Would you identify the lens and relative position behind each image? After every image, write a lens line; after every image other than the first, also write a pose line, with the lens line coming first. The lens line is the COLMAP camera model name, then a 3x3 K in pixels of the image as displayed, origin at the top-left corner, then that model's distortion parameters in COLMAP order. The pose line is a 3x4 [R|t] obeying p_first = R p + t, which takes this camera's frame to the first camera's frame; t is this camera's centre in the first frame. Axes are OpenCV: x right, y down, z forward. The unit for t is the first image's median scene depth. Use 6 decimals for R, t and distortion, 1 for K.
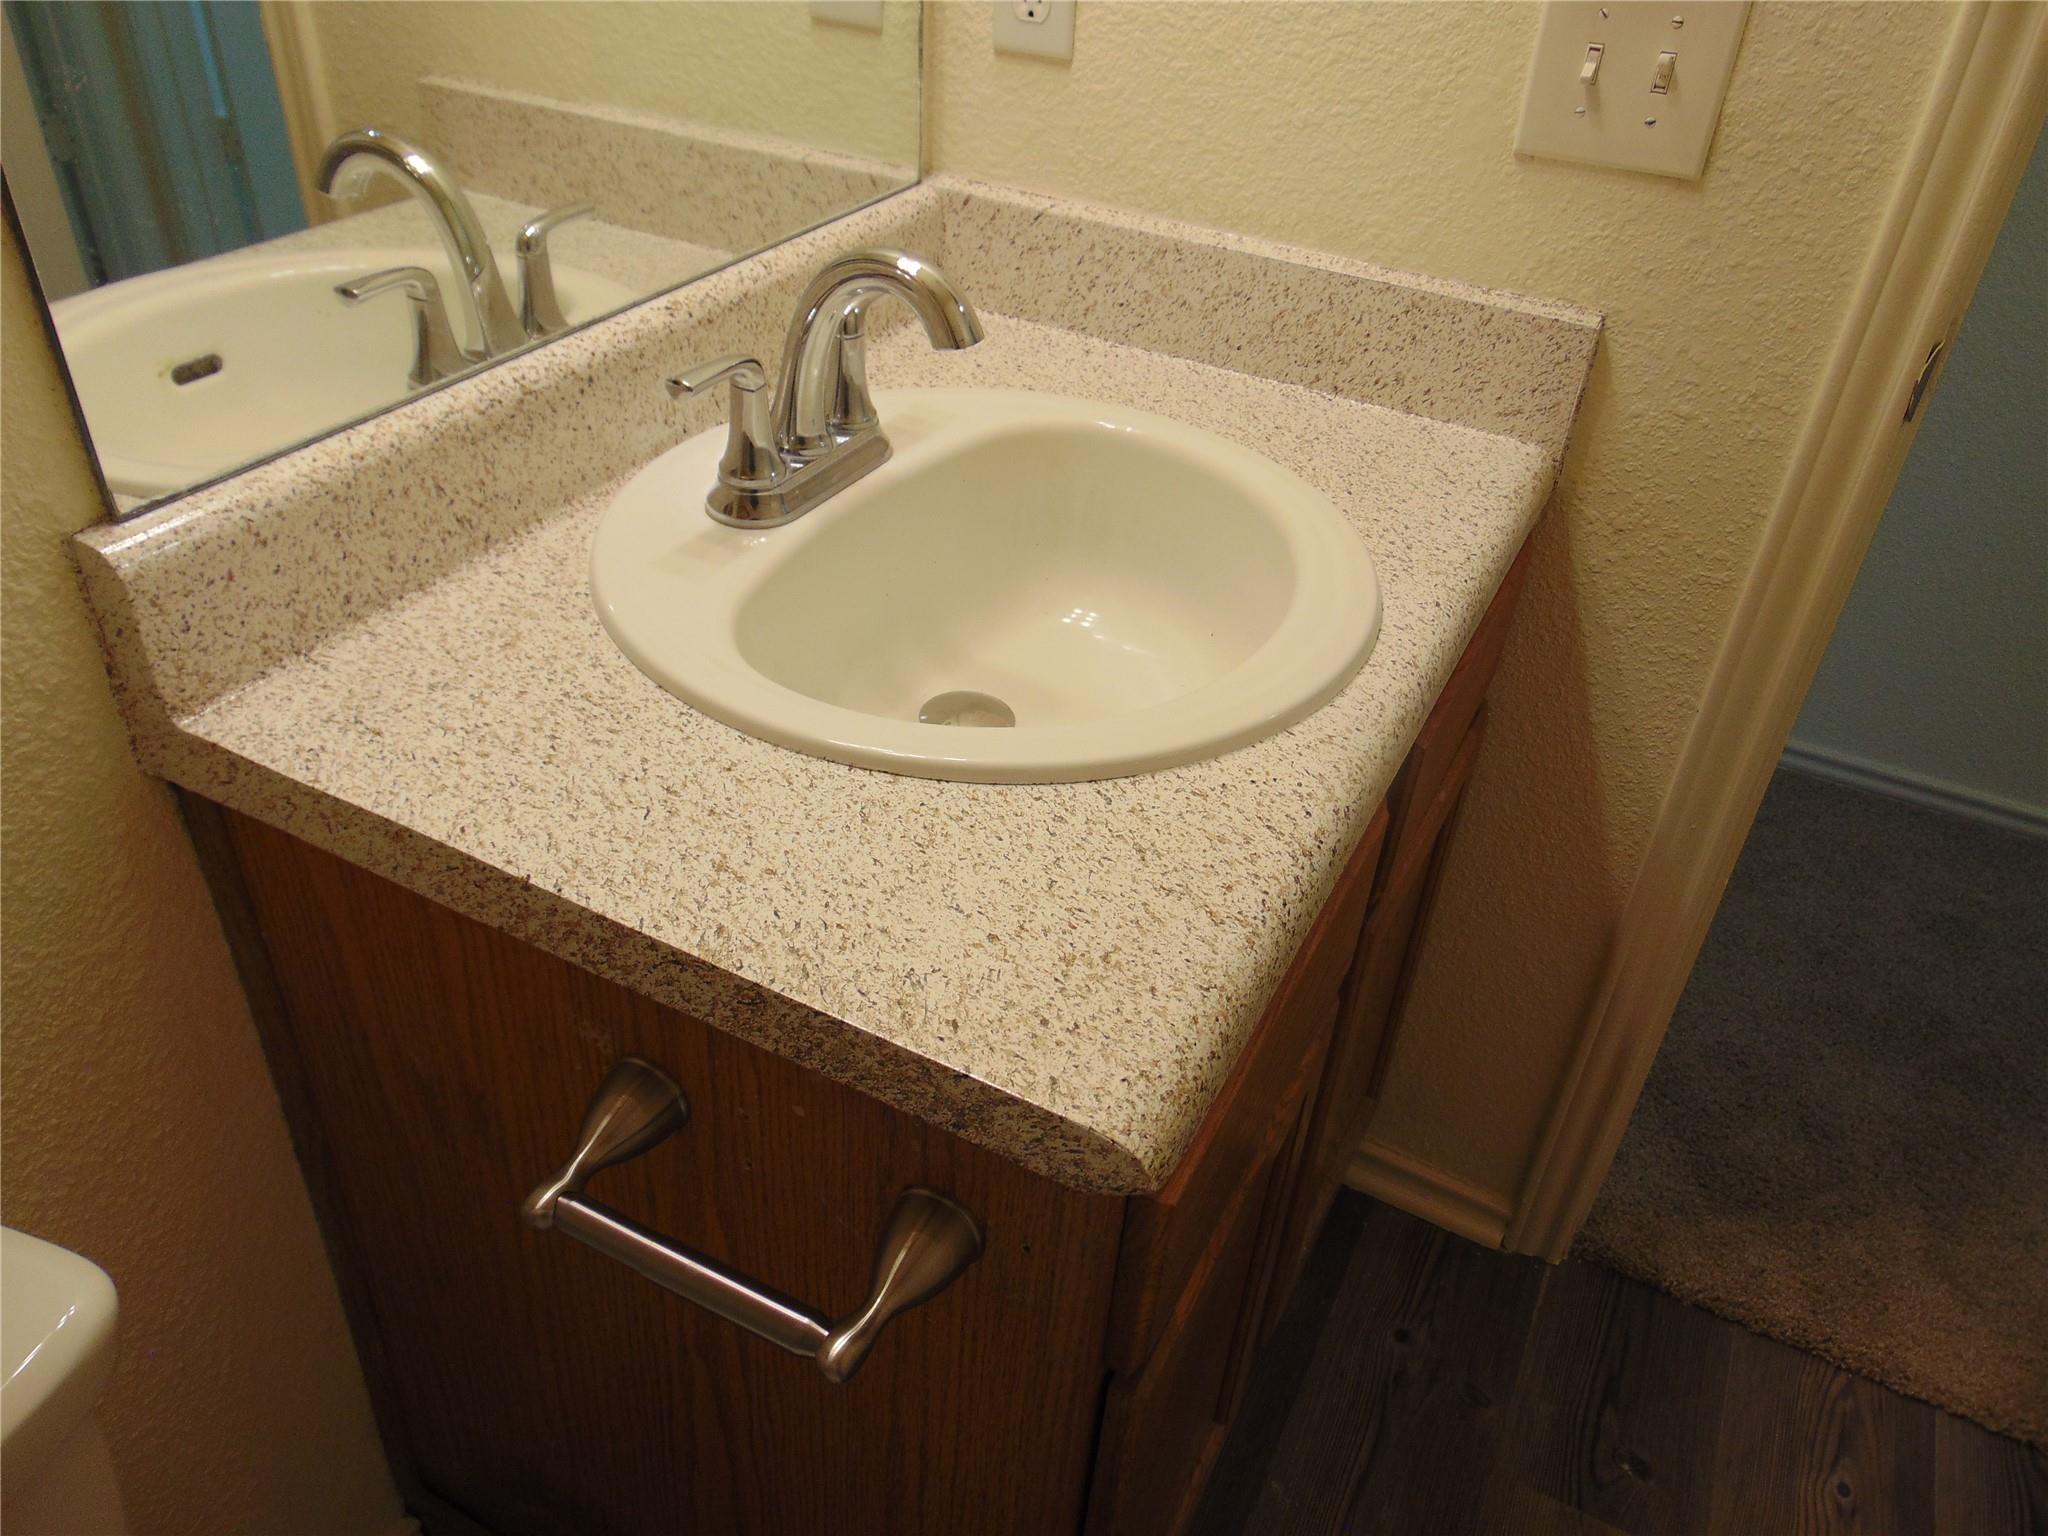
lens RADIAL K [[1544.7, 0, 1024.6], [0, 1544.7, 768.4], [0, 0, 1]] dist [0.001983, 0.017314]
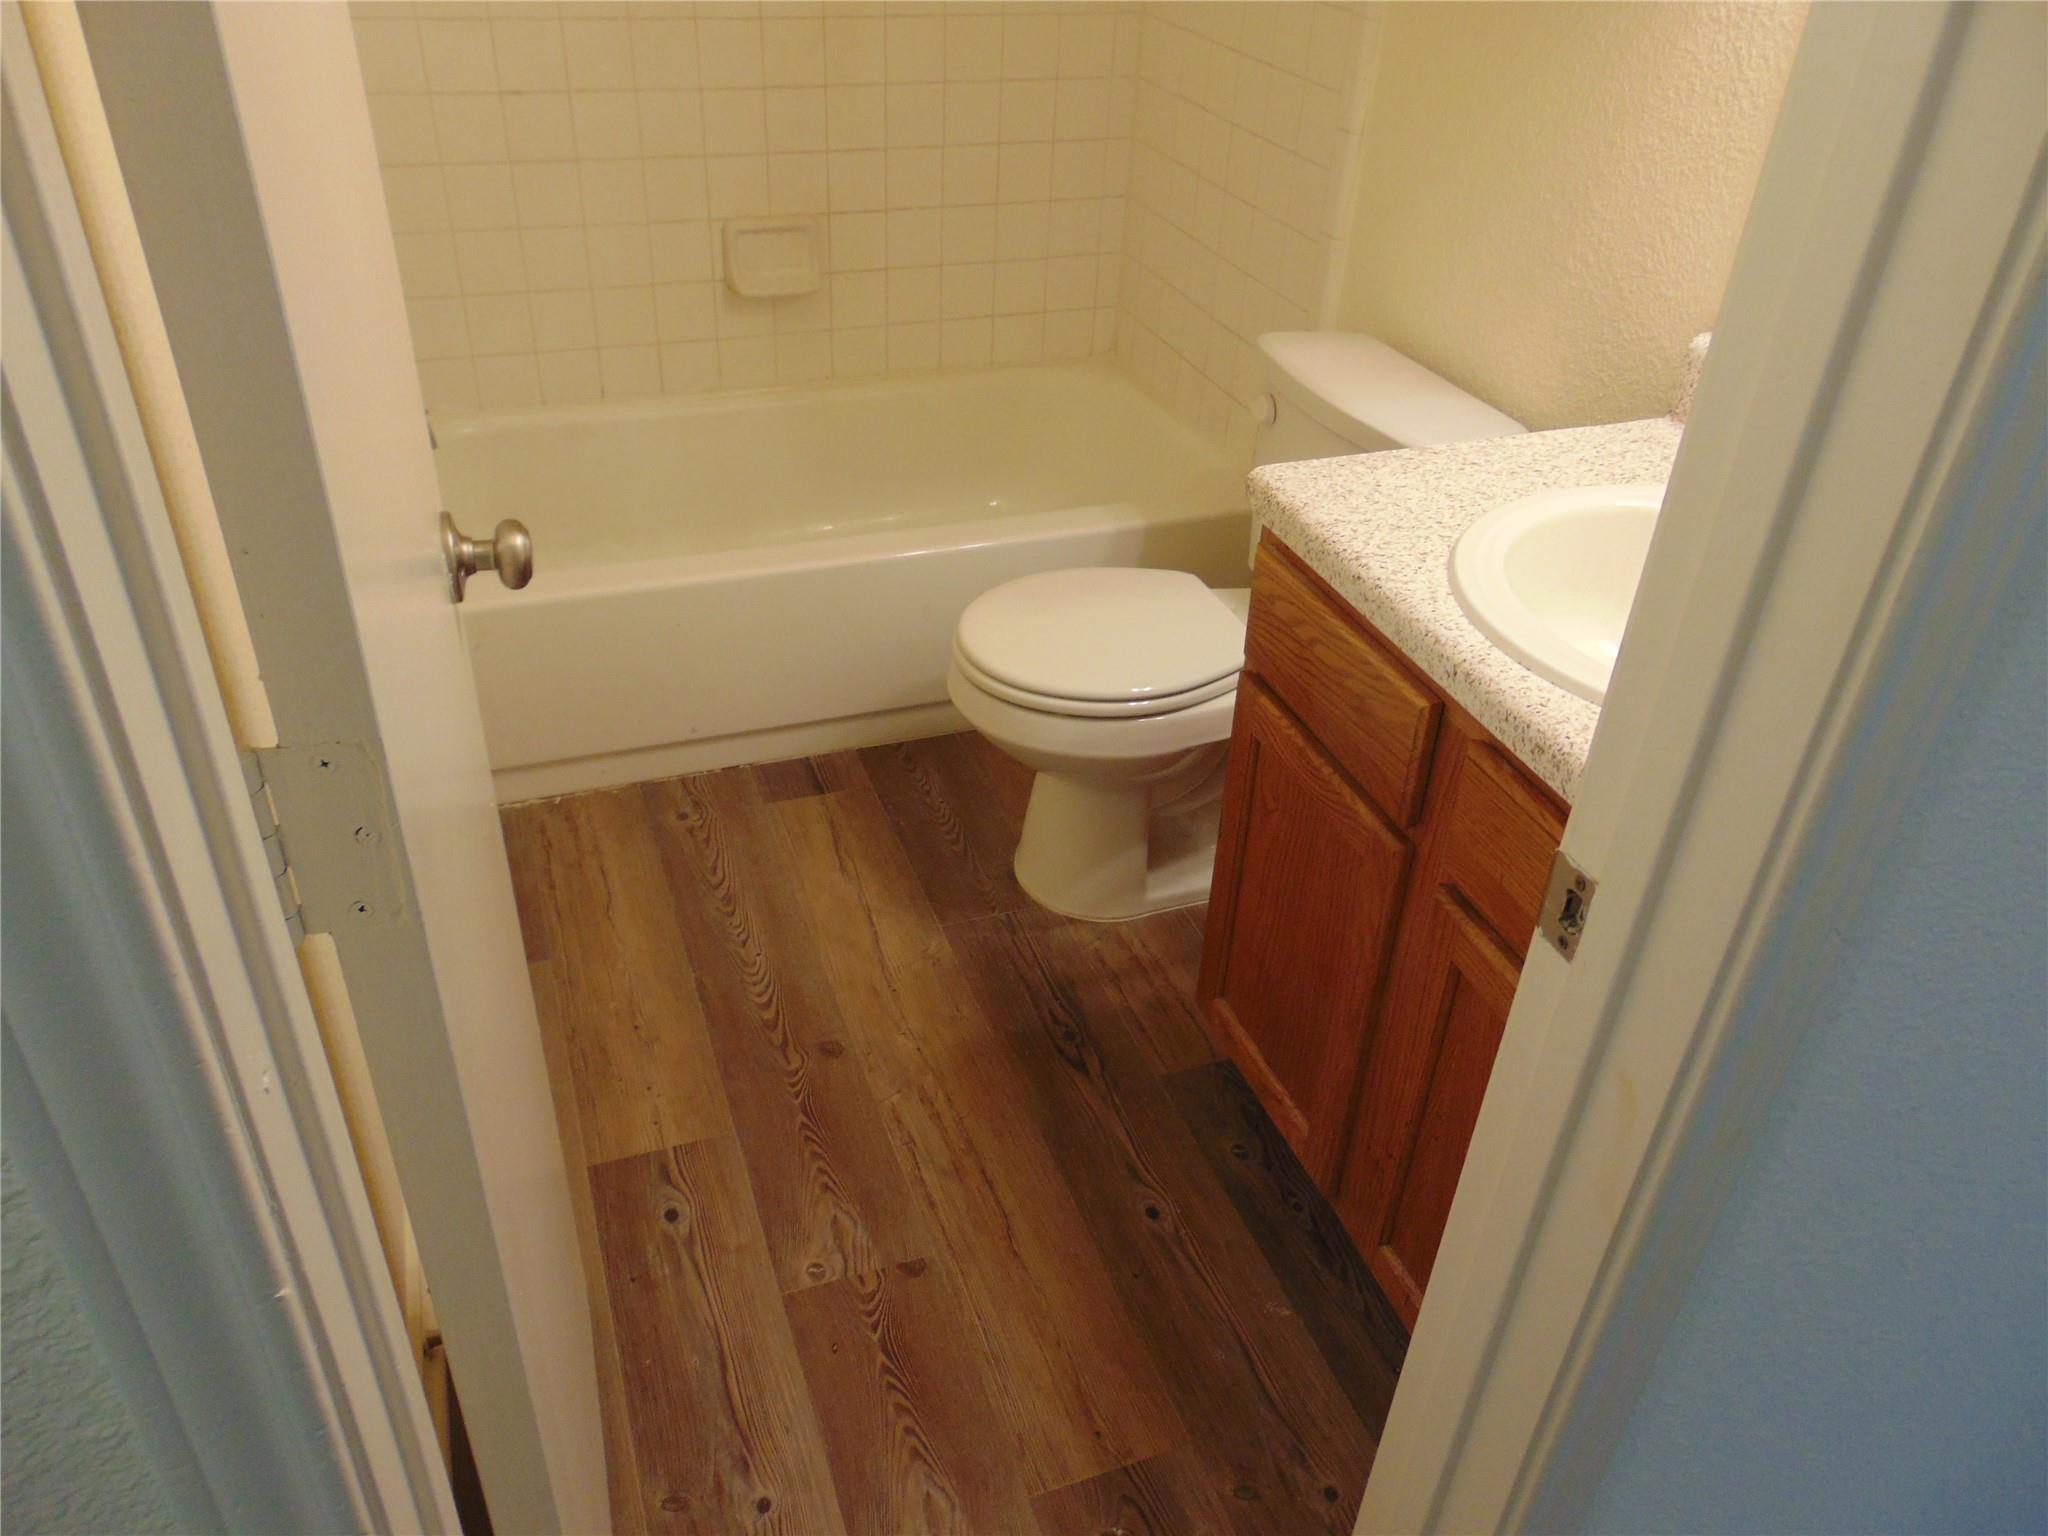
lens RADIAL K [[1544.7, 0, 1023.4], [0, 1544.7, 766.9], [0, 0, 1]] dist [0.001983, 0.017314]
pose [[-0.680756, 0.334452, -0.651700, 1.604967], [-0.493444, 0.448151, 0.745436, -0.937950], [0.541372, 0.829037, -0.140048, 1.123766]]
